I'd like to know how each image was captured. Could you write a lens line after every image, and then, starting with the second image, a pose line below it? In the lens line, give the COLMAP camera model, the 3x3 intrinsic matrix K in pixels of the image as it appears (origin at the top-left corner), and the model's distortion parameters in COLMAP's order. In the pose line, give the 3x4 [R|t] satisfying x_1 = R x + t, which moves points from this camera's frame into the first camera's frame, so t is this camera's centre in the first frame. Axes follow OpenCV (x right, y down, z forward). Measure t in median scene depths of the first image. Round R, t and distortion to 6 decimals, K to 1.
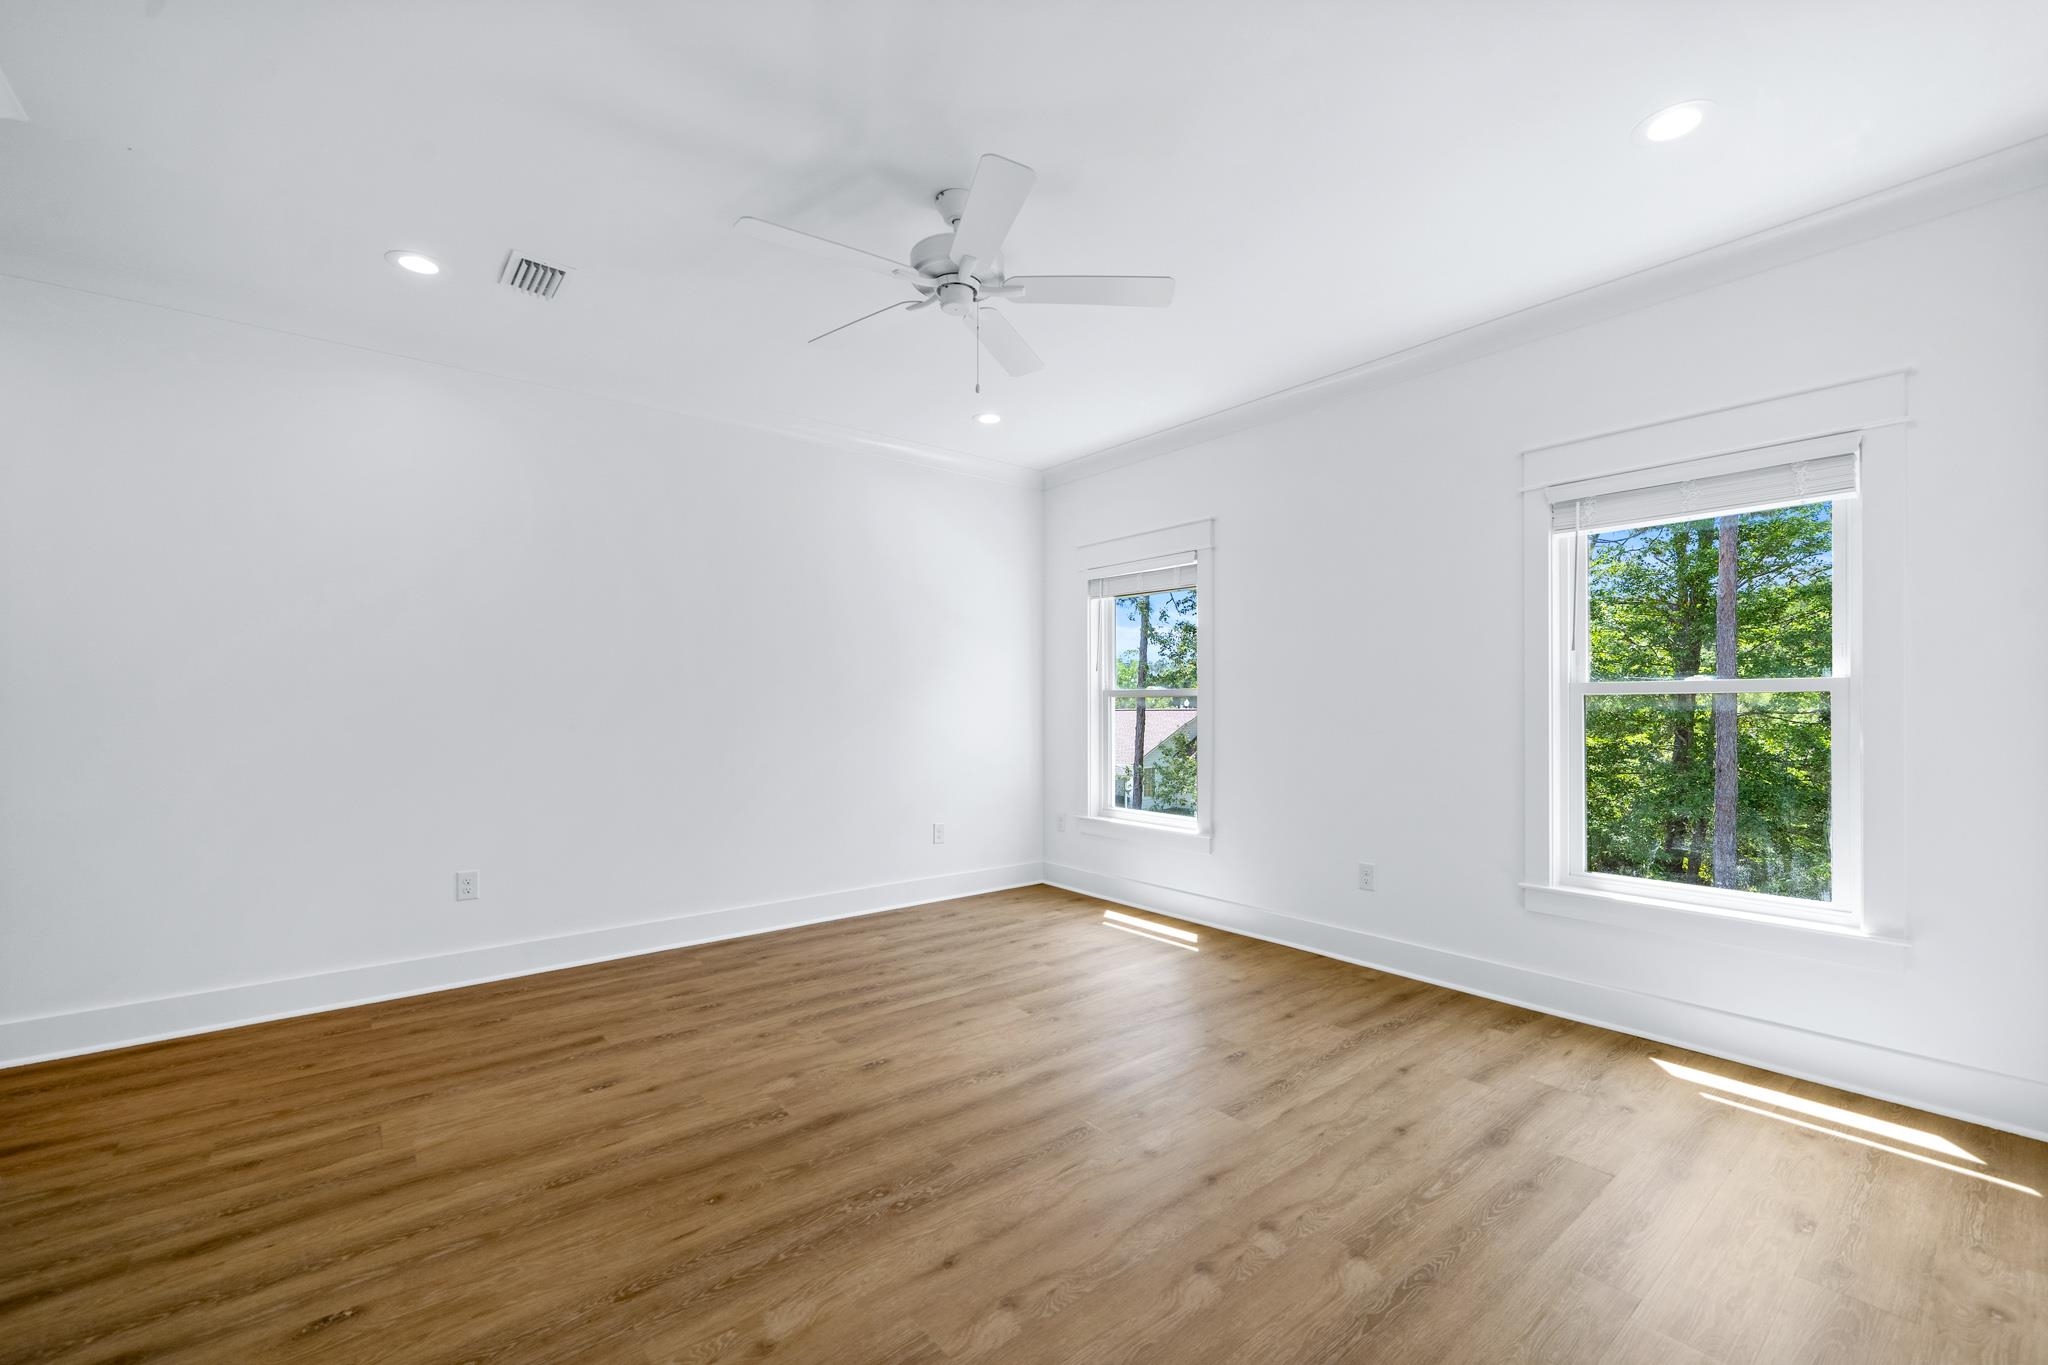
lens RADIAL K [[828.4, 0, 1028.2], [0, 828.4, 691.2], [0, 0, 1]] dist [-0.000218, -0.000026]
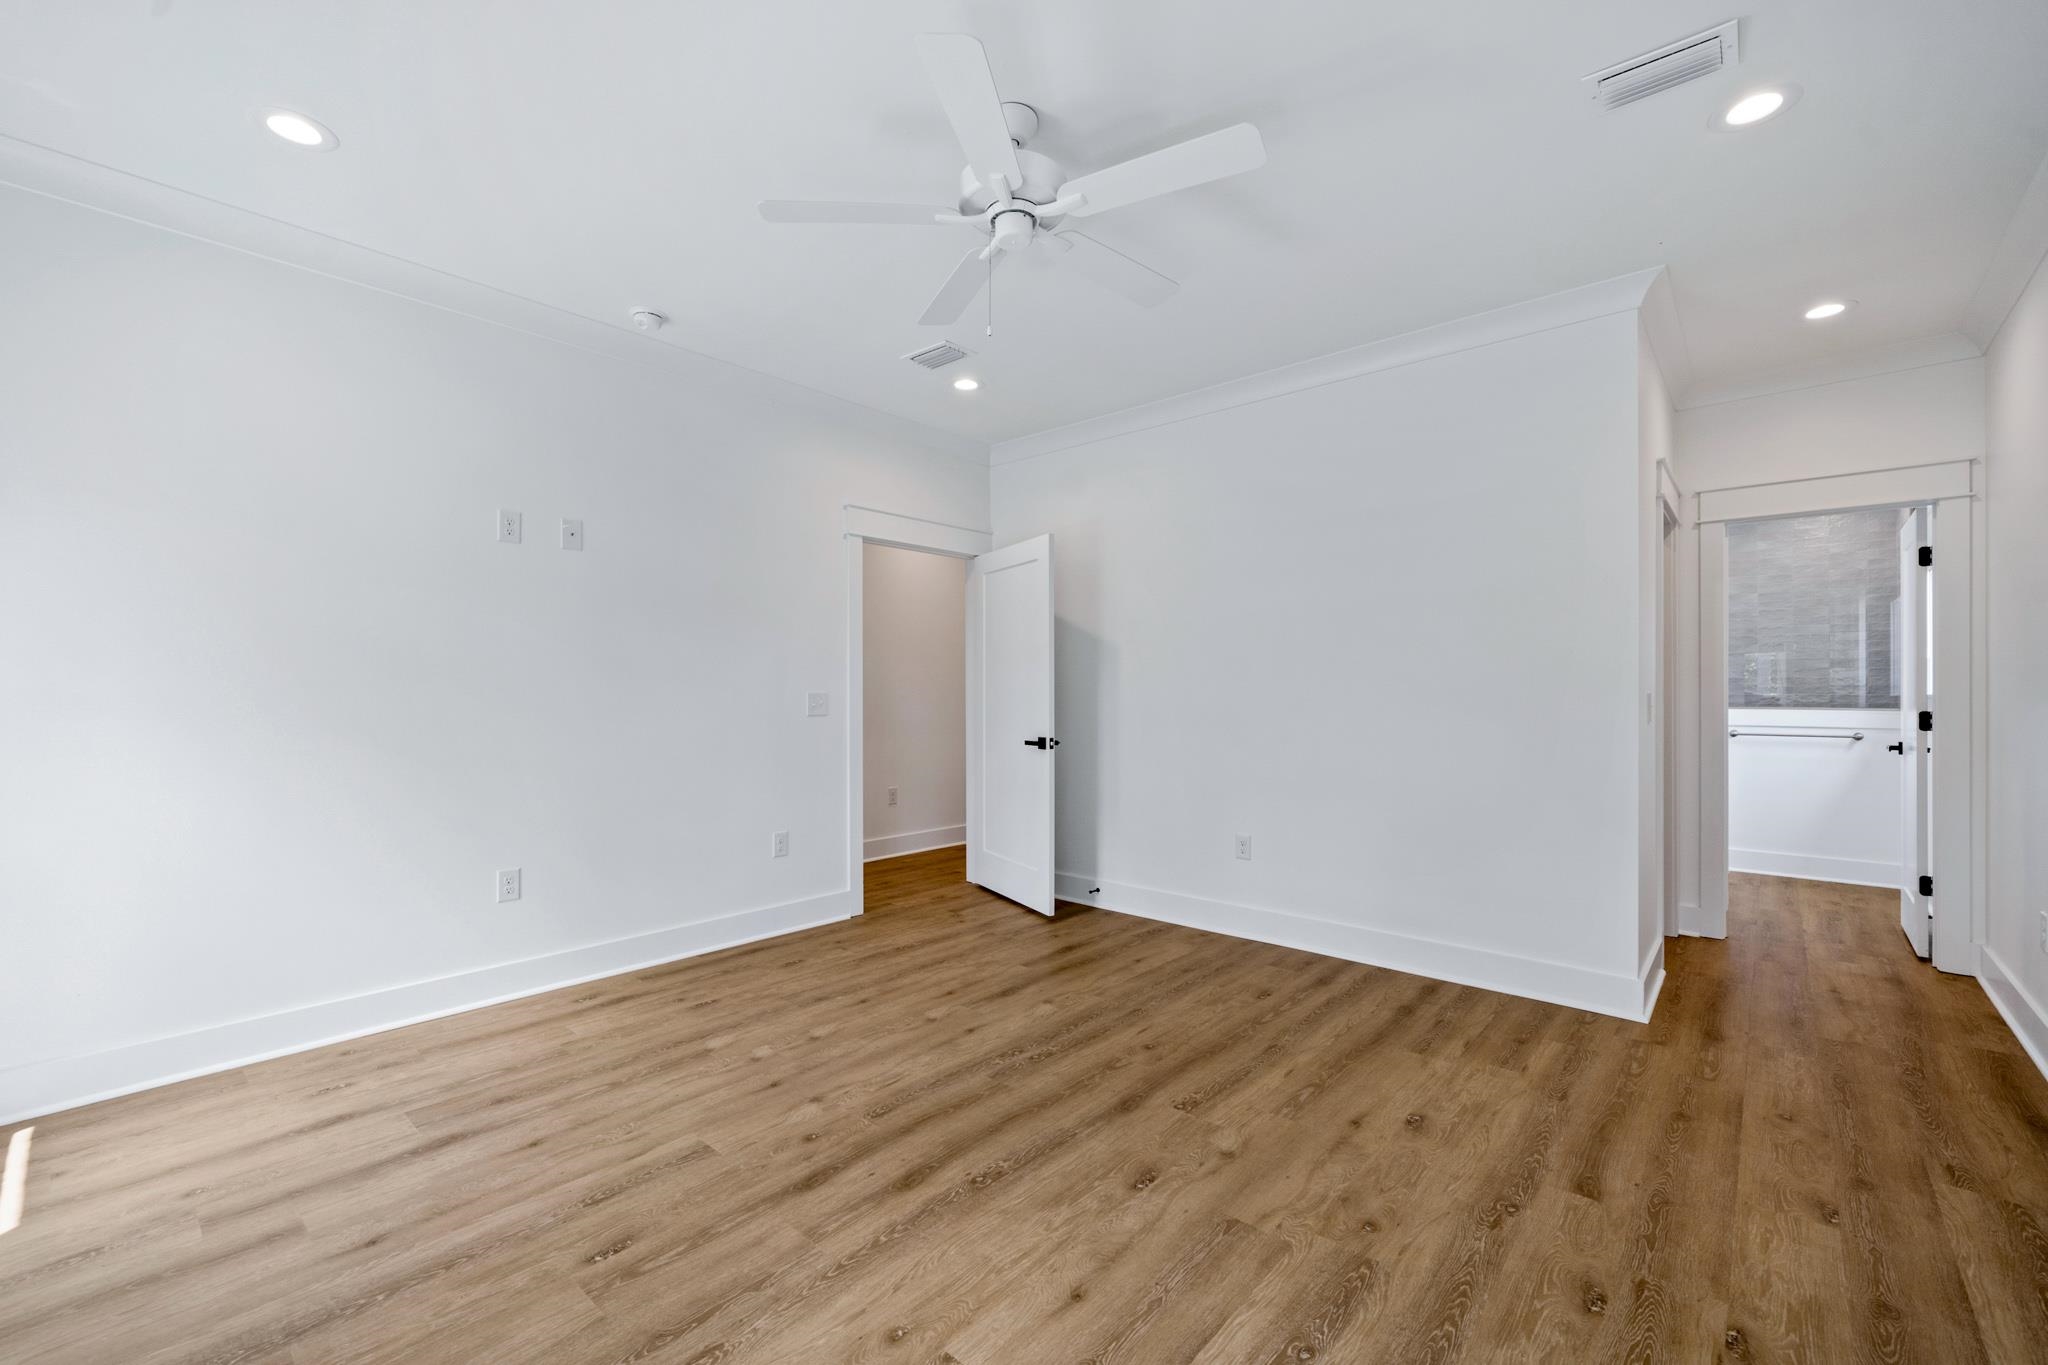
lens RADIAL K [[828.4, 0, 1028.2], [0, 828.4, 691.2], [0, 0, 1]] dist [-0.000218, -0.000026]
pose [[-0.986850, 0.000439, -0.161636, 0.043680], [0.003577, 0.999811, -0.019125, 0.031230], [0.161597, -0.019452, -0.986665, 2.003986]]
